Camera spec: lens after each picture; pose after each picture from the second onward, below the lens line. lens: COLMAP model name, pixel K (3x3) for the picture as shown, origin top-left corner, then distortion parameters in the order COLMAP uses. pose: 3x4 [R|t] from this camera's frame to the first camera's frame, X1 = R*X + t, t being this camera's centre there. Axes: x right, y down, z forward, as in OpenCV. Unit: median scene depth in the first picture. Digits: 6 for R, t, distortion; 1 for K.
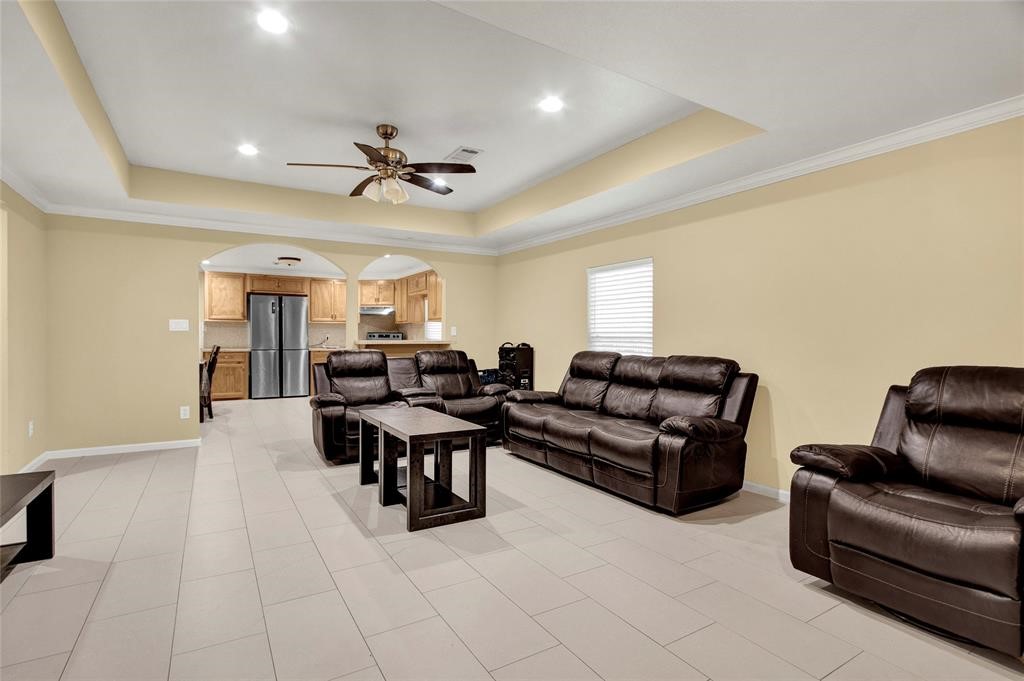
lens RADIAL K [[496.1, 0, 508.9], [0, 496.1, 340.1], [0, 0, 1]] dist [-0.003291, -0.000007]
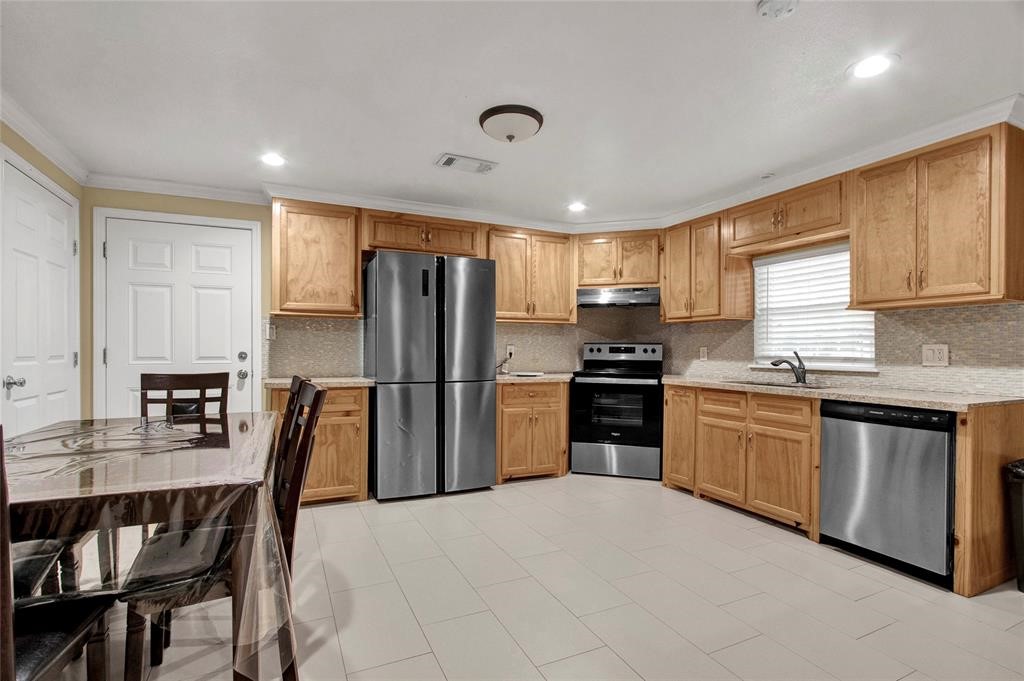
lens RADIAL K [[496.1, 0, 515.4], [0, 496.1, 345.6], [0, 0, 1]] dist [-0.003291, -0.000007]
pose [[0.994156, 0.002933, -0.107912, -0.346458], [-0.004226, 0.999922, -0.011758, -0.006823], [0.107869, 0.012145, 0.994091, 0.578142]]
